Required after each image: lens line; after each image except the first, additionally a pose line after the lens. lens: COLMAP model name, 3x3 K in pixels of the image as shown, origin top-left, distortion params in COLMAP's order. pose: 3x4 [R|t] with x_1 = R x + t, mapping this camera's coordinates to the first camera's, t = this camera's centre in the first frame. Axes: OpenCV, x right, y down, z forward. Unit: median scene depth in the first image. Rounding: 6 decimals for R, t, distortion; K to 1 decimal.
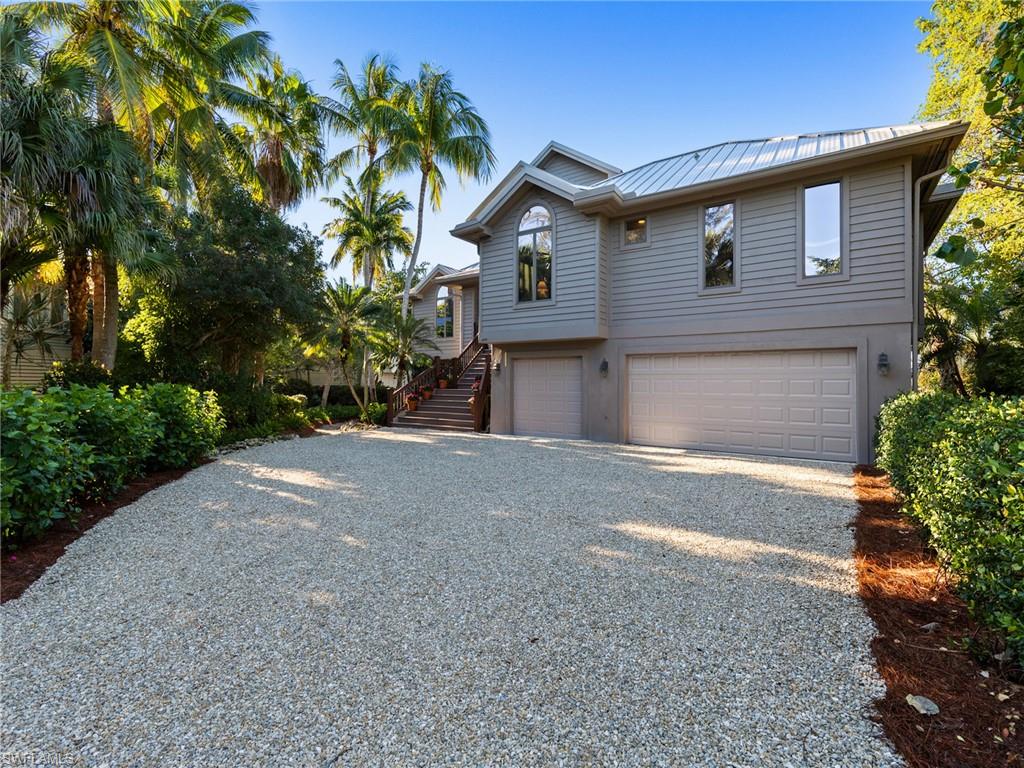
lens RADIAL K [[459.2, 0, 512.6], [0, 459.2, 385.2], [0, 0, 1]] dist [0.007356, -0.002283]
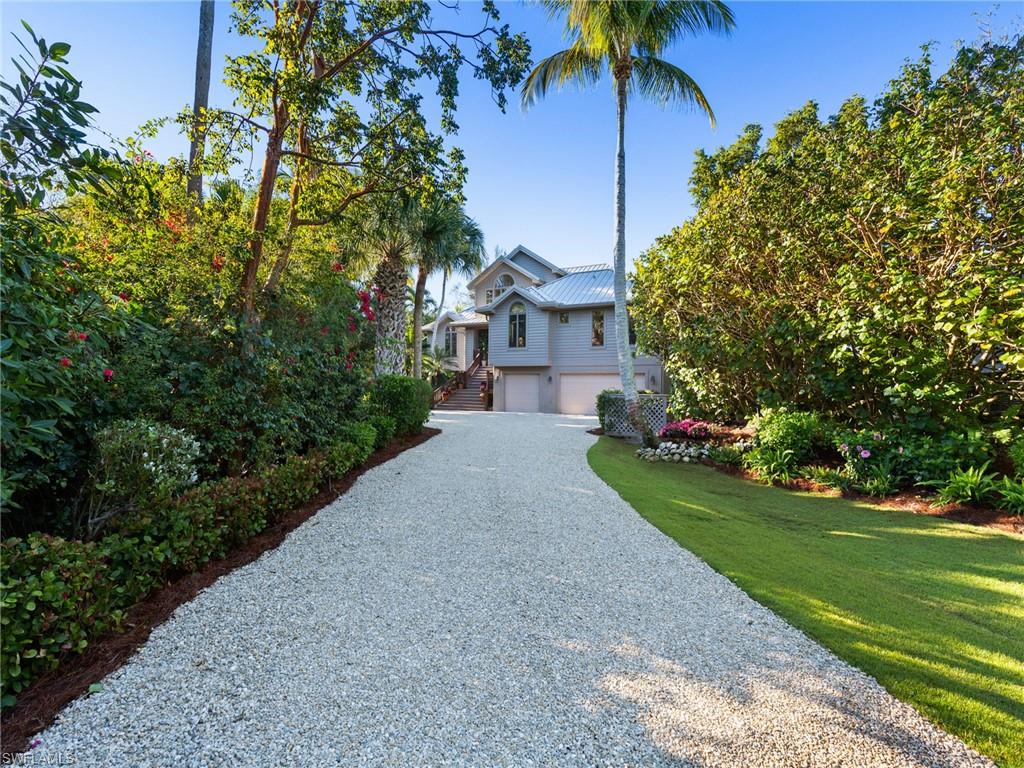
lens RADIAL K [[459.2, 0, 511.7], [0, 459.2, 384.3], [0, 0, 1]] dist [0.007356, -0.002283]
pose [[0.993186, 0.005527, 0.116407, -0.202660], [-0.005008, 0.999976, -0.004751, -0.003882], [-0.116431, 0.004136, 0.993190, -0.987278]]
